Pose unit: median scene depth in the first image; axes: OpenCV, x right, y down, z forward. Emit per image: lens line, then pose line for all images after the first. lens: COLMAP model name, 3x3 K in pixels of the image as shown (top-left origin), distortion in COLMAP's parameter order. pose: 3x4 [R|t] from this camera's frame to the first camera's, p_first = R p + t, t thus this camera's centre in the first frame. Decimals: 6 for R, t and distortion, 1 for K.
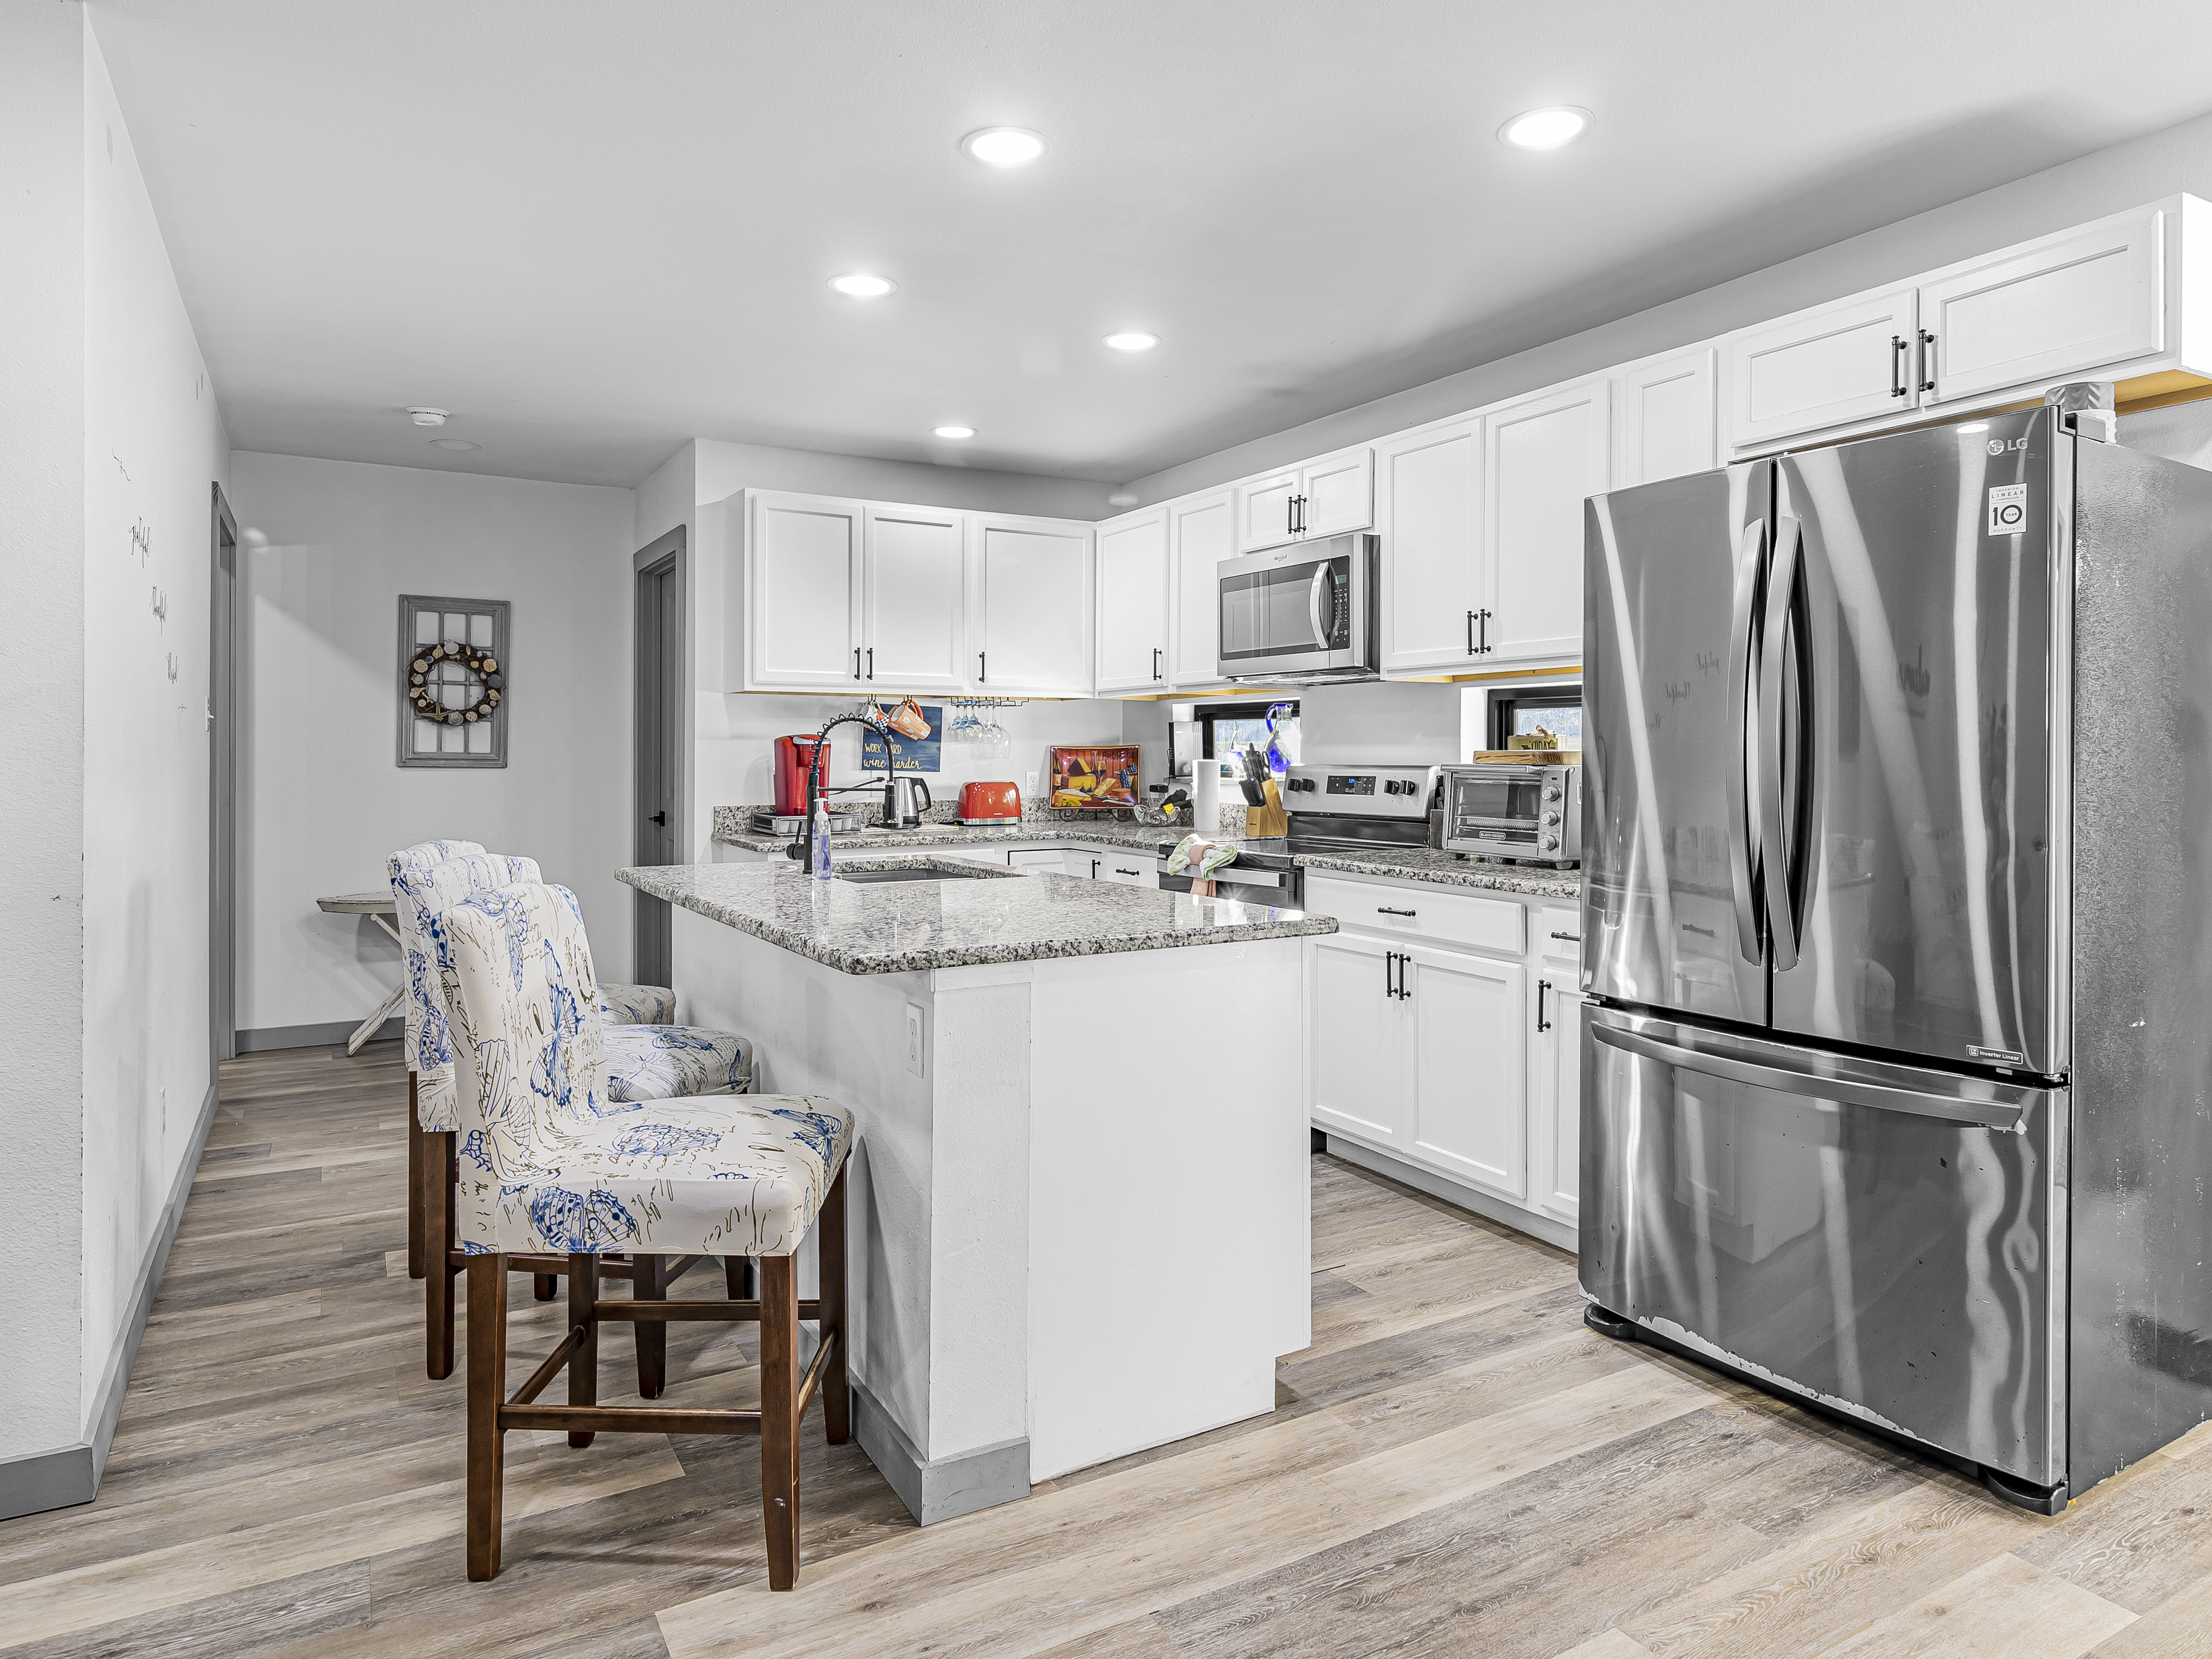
lens RADIAL K [[1359.2, 0, 1110.5], [0, 1359.2, 755.5], [0, 0, 1]] dist [0.000477, -0.000456]
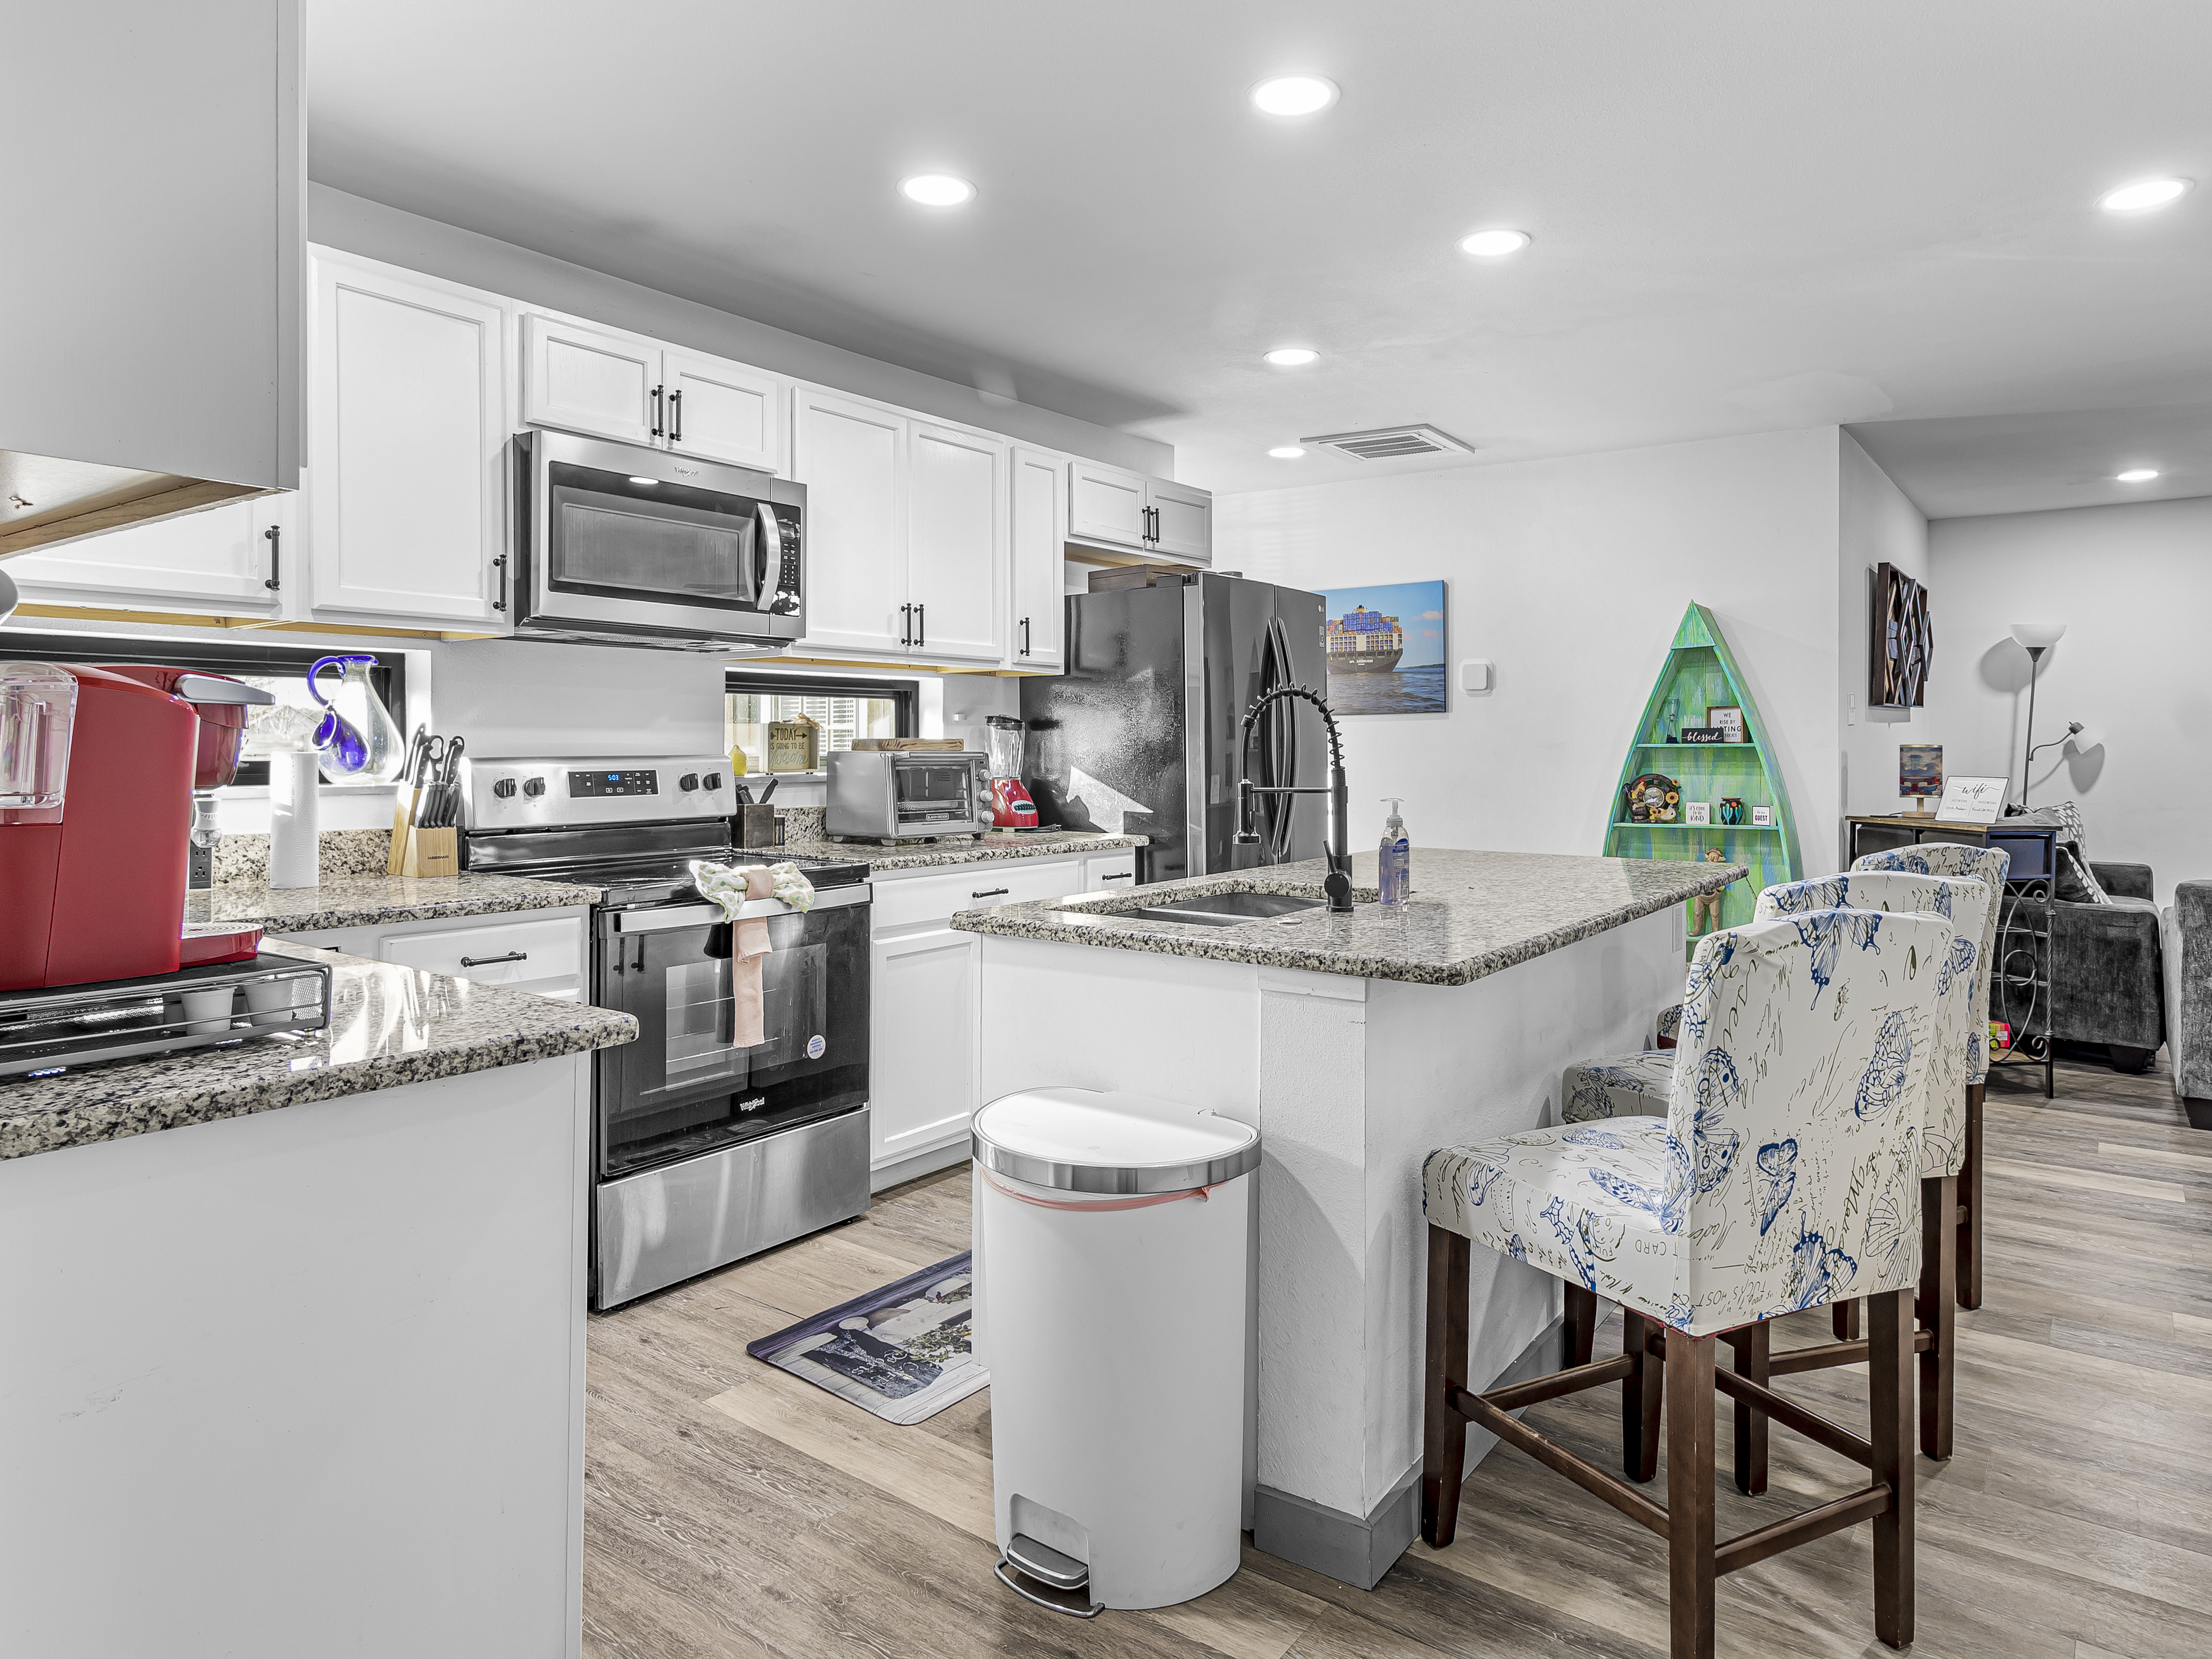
lens RADIAL K [[1359.2, 0, 1110.5], [0, 1359.2, 755.5], [0, 0, 1]] dist [0.000477, -0.000456]
pose [[-0.402888, -0.011002, 0.915183, -0.674623], [-0.000139, 0.999928, 0.011960, -0.002597], [-0.915249, 0.004692, -0.402861, 1.151737]]
